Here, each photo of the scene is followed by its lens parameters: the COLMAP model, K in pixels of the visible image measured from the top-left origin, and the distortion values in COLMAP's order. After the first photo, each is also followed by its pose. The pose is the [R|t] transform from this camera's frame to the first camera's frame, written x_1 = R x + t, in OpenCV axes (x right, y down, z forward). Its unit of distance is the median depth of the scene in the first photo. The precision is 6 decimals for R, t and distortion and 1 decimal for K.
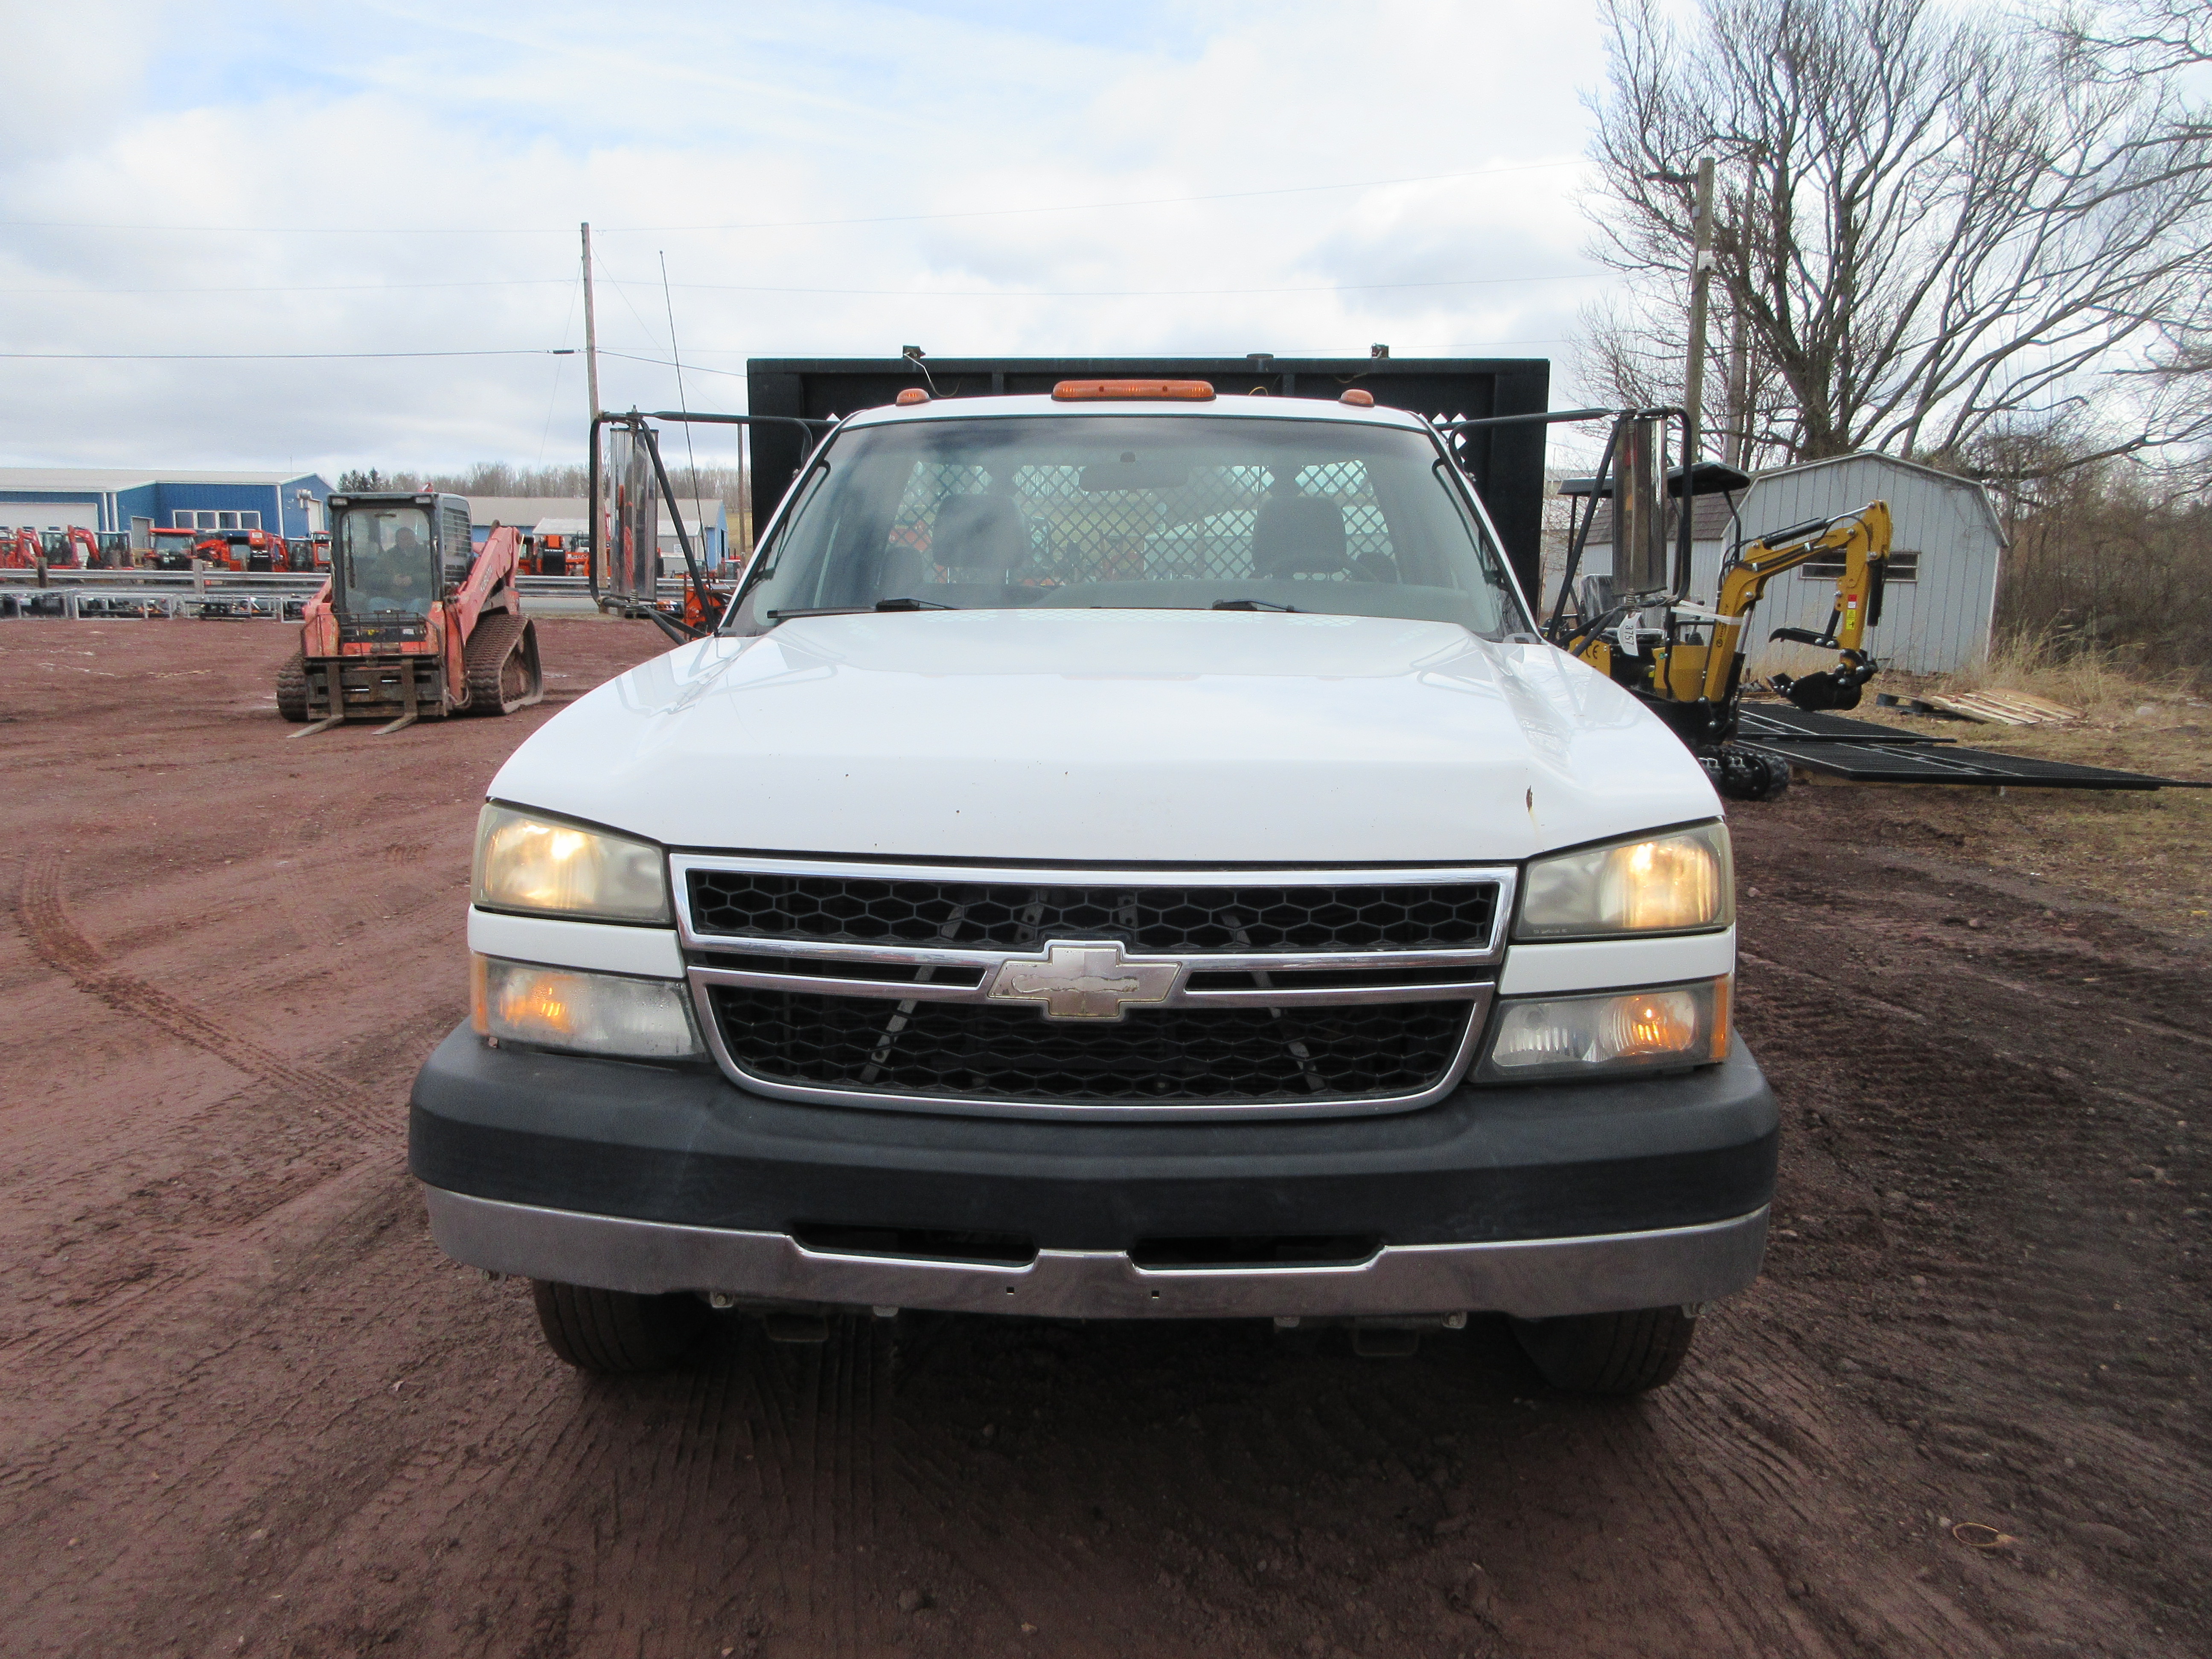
lens RADIAL K [[1591.0, 0, 1113.9], [0, 1591.0, 832.8], [0, 0, 1]] dist [-0.019576, -0.001148]
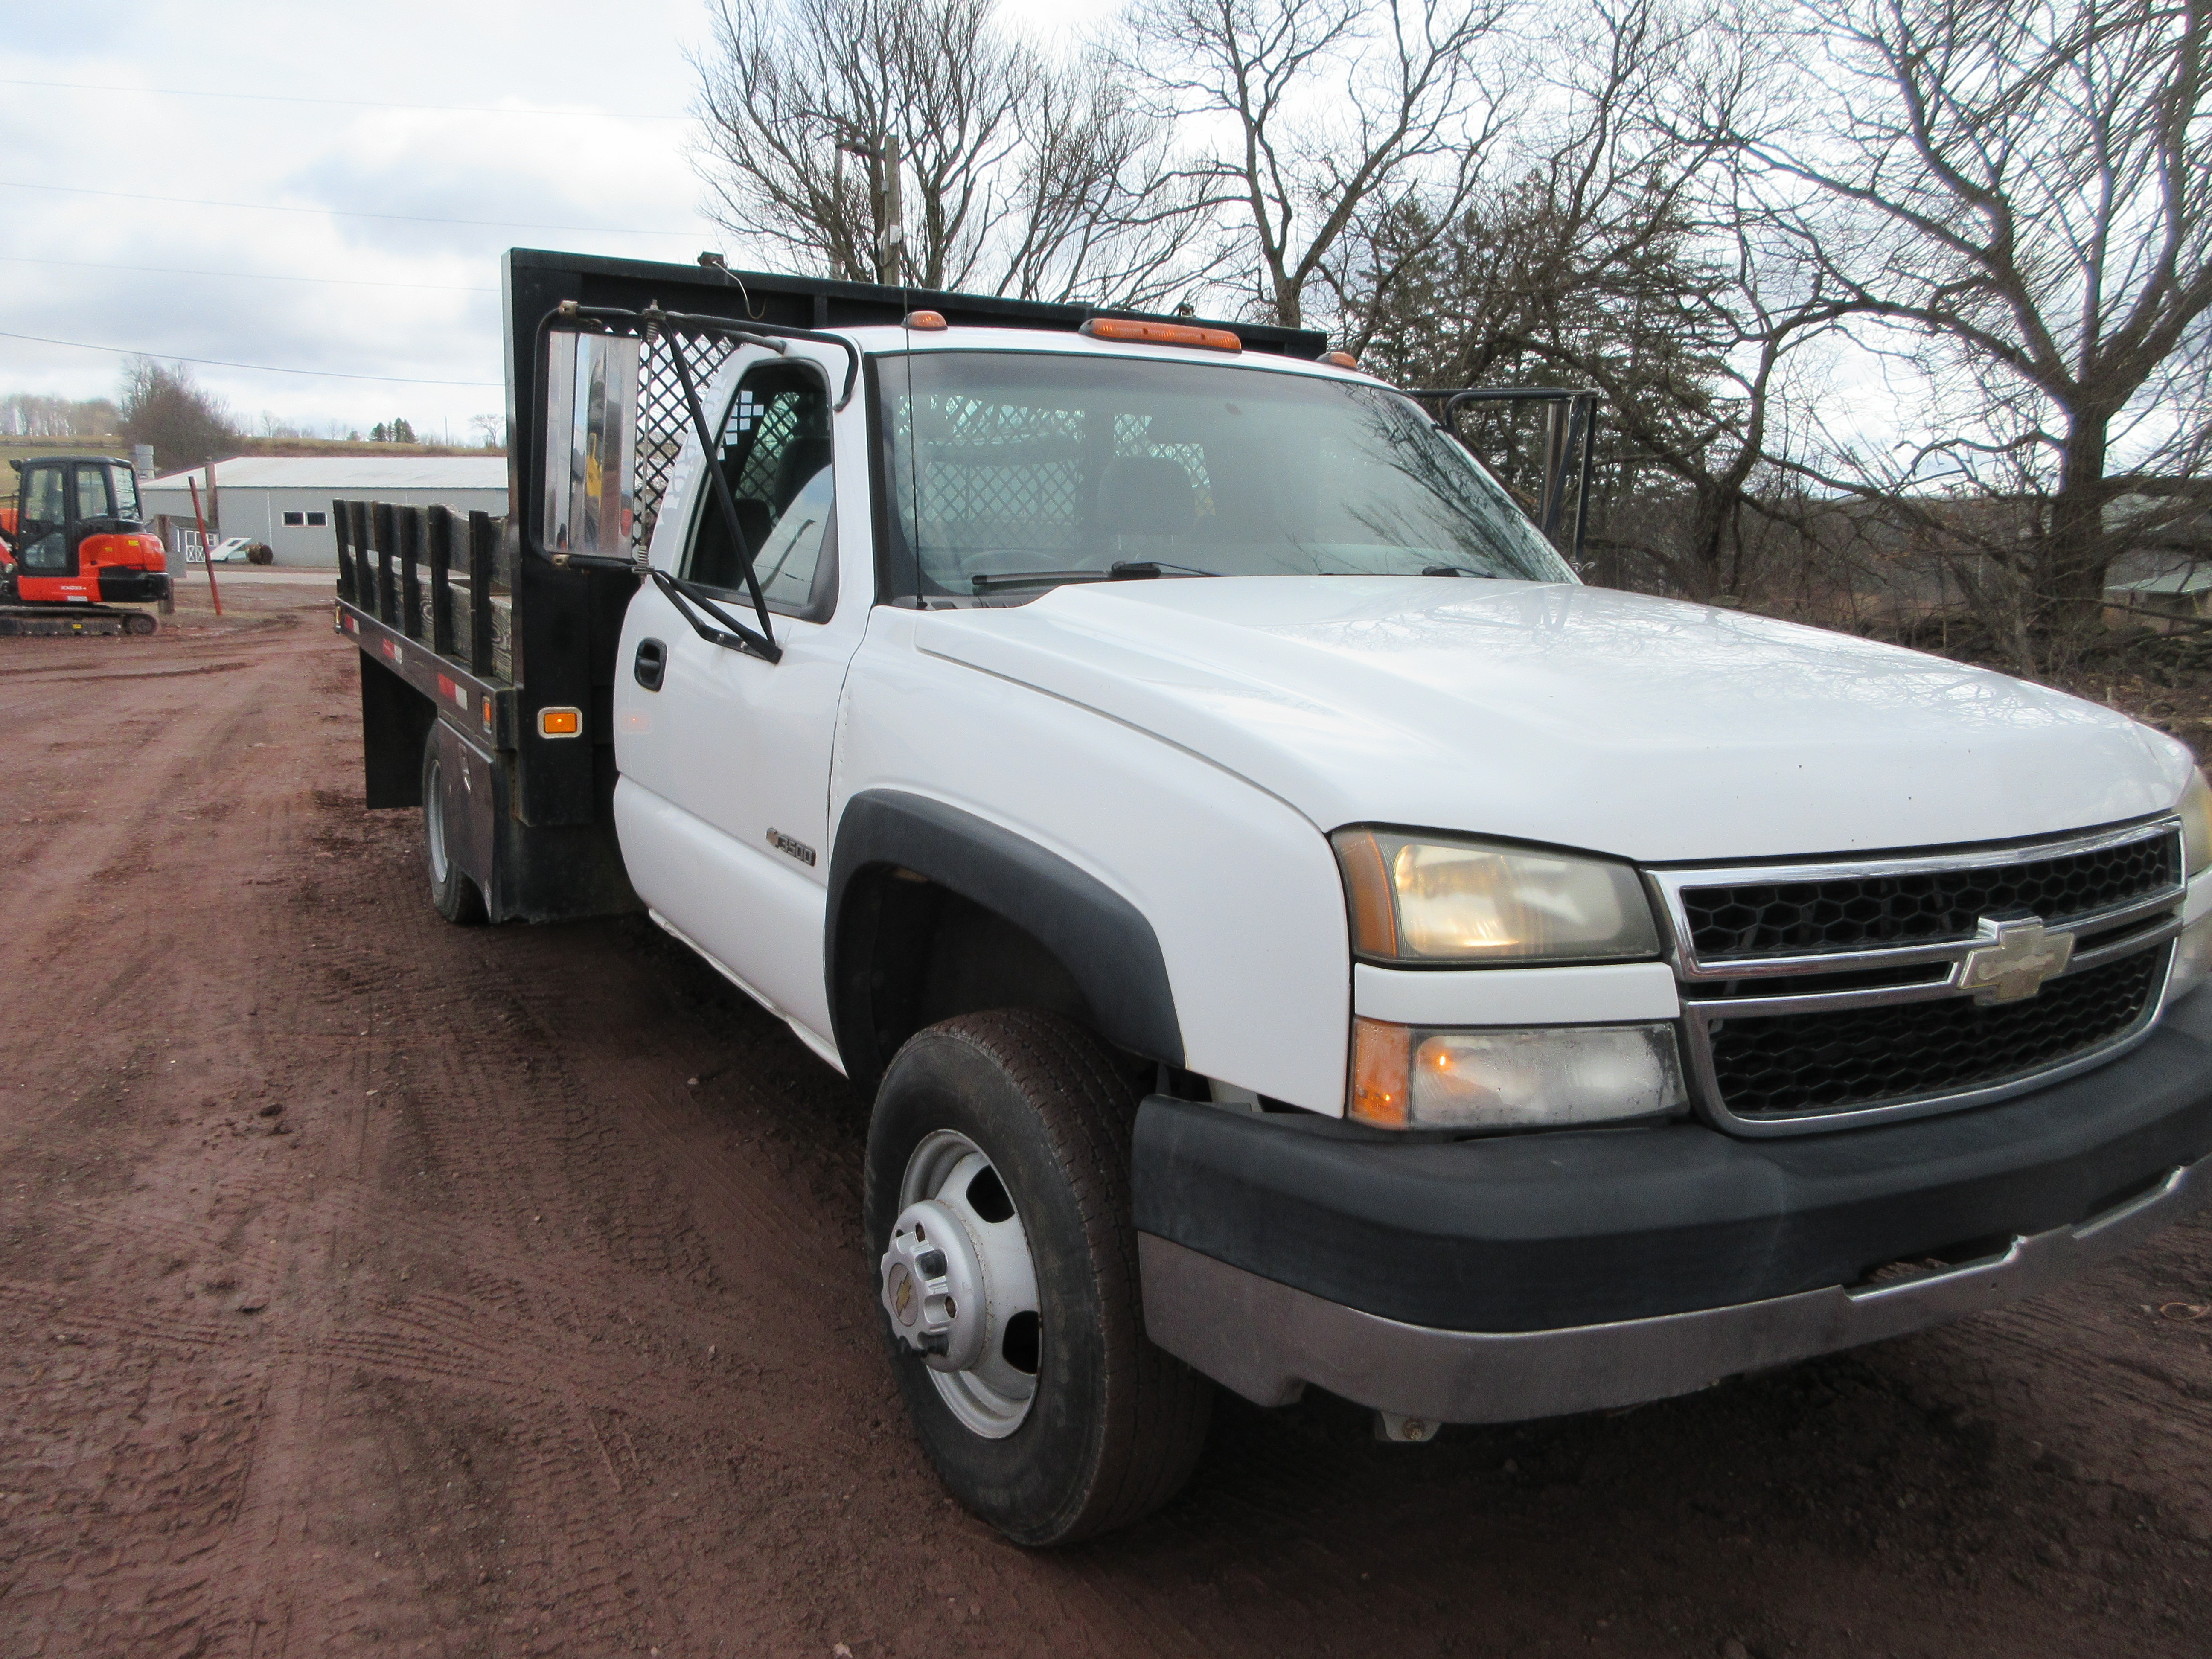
lens RADIAL K [[1591.0, 0, 1100.7], [0, 1591.0, 826.8], [0, 0, 1]] dist [-0.019576, -0.001148]
pose [[0.846779, -0.079711, 0.525938, -0.418963], [0.068758, 0.996816, 0.040375, -0.027949], [-0.527482, 0.001974, 0.849564, 0.192699]]
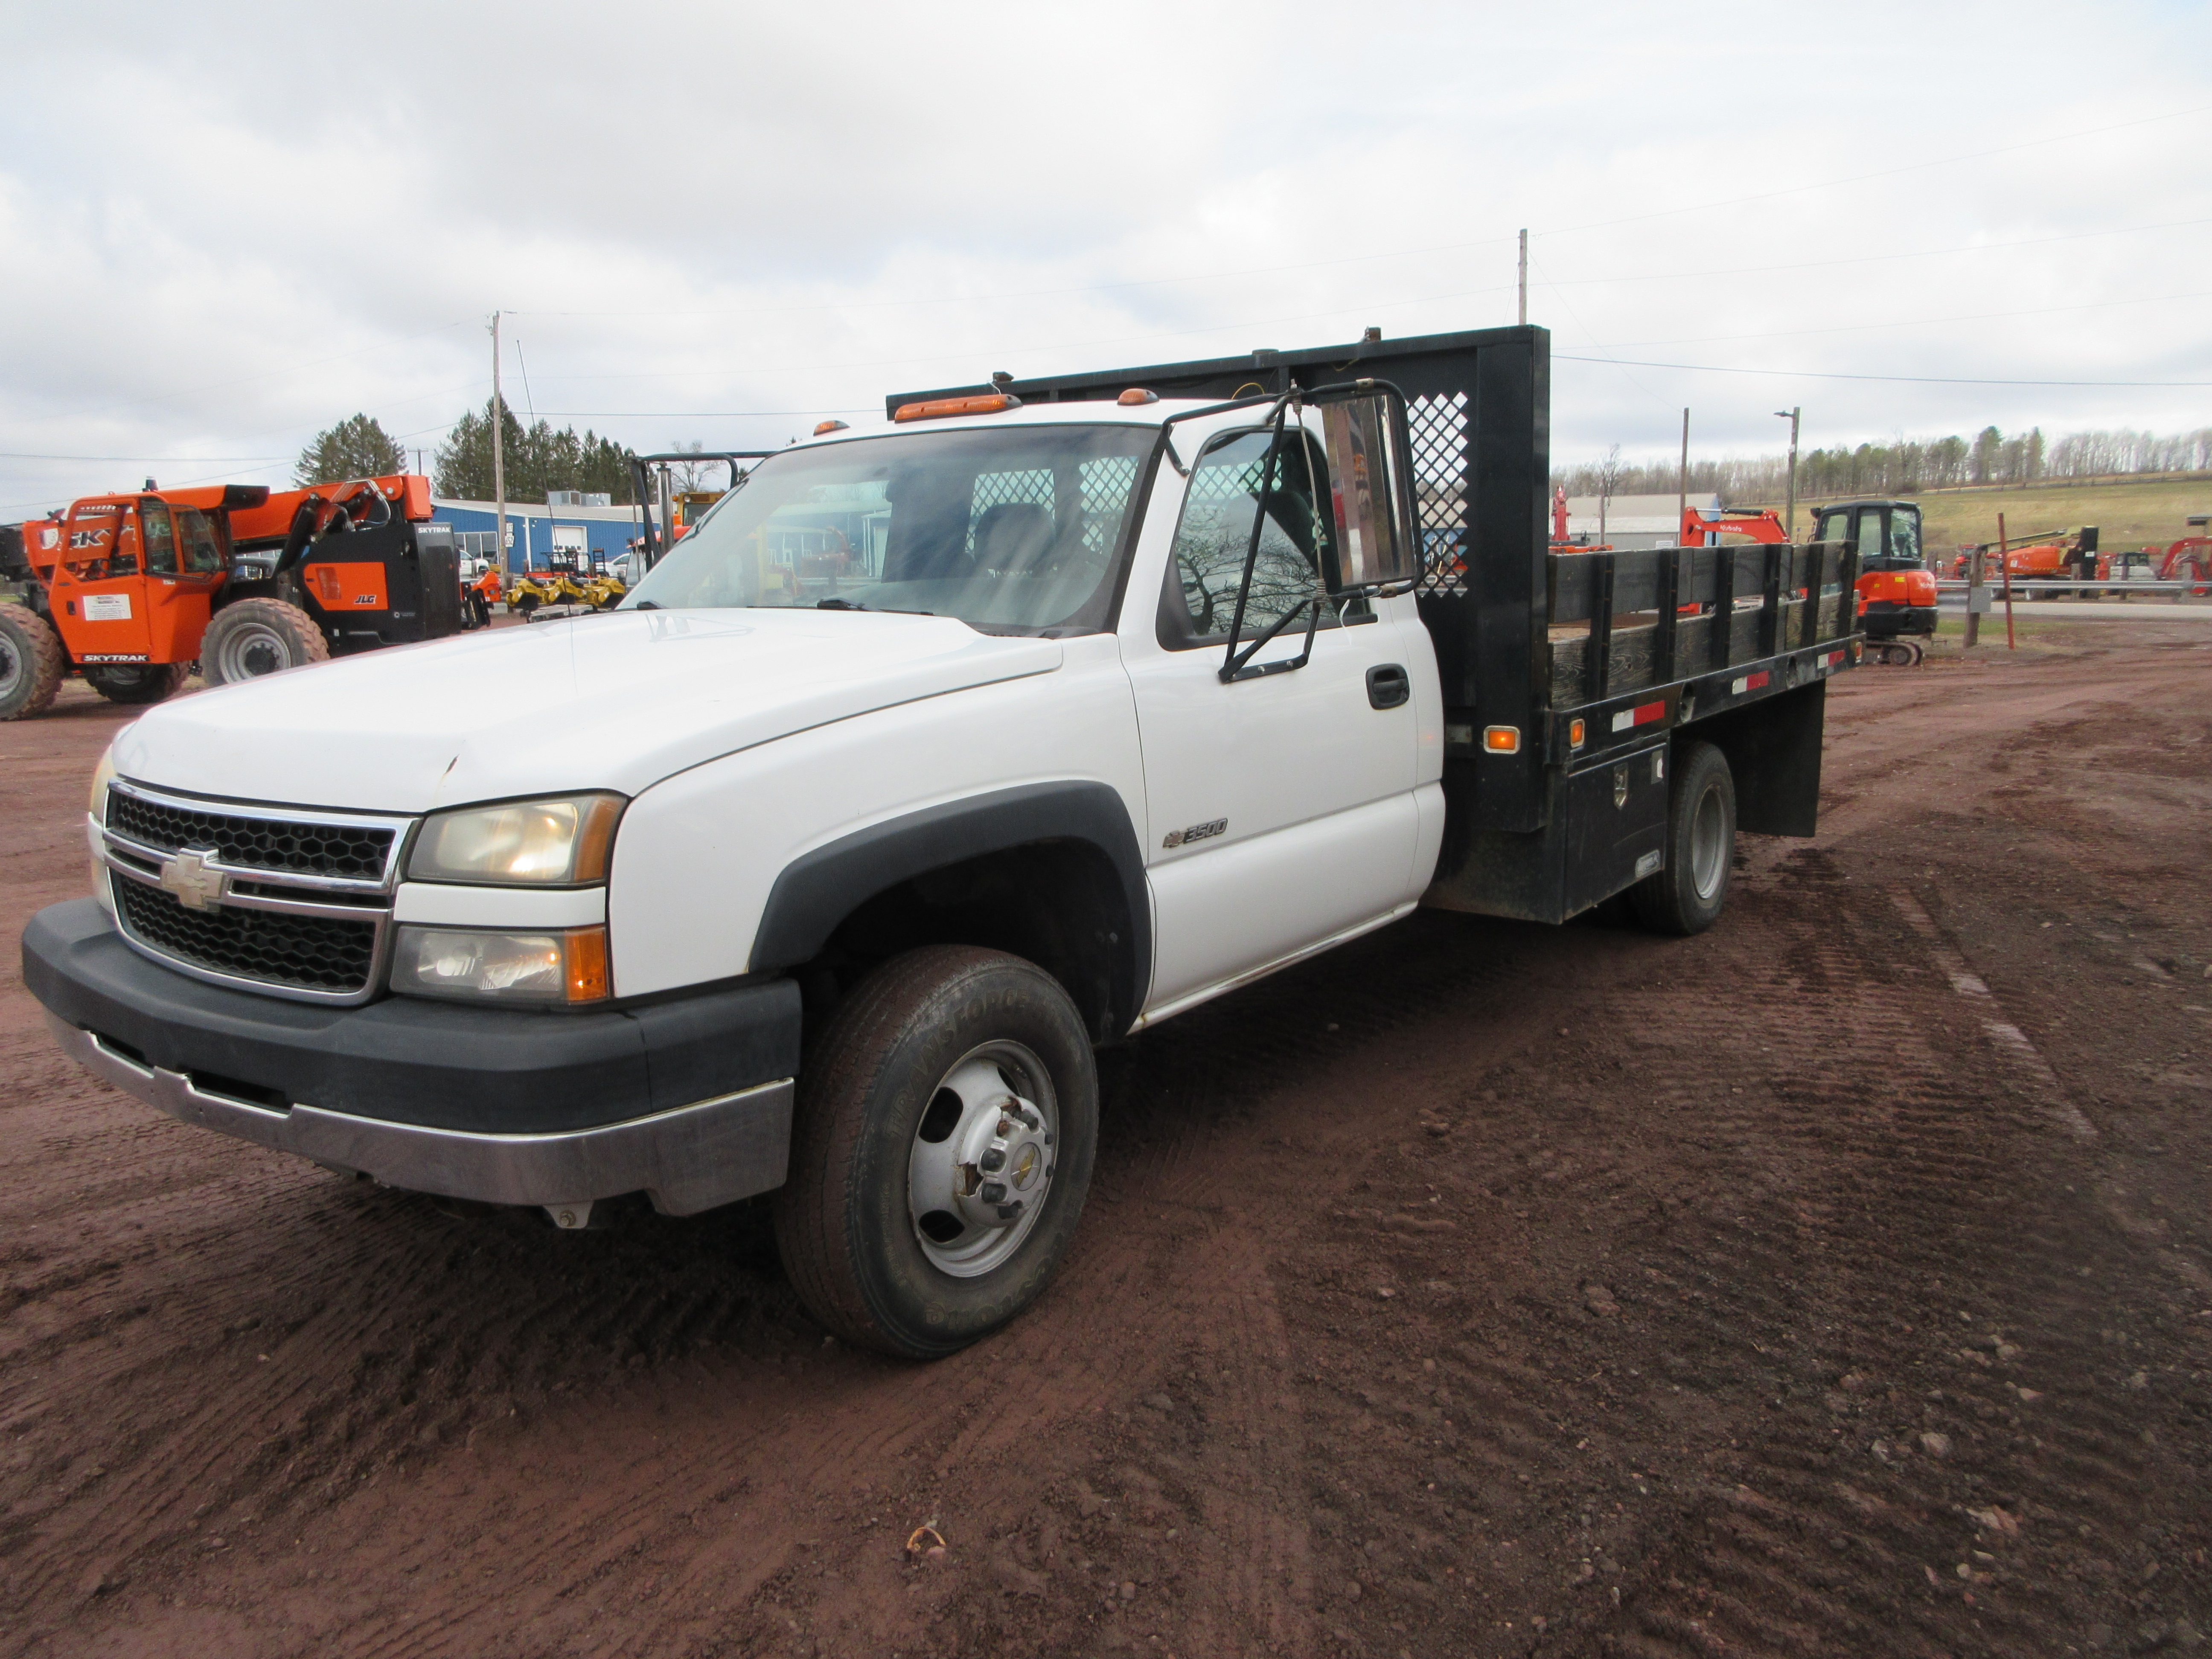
lens RADIAL K [[1591.0, 0, 1111.3], [0, 1591.0, 830.7], [0, 0, 1]] dist [-0.019576, -0.001148]
pose [[0.832230, 0.066093, -0.550477, 0.586798], [-0.065977, 0.997620, 0.020034, -0.012589], [0.550491, 0.019646, 0.834610, 0.117314]]
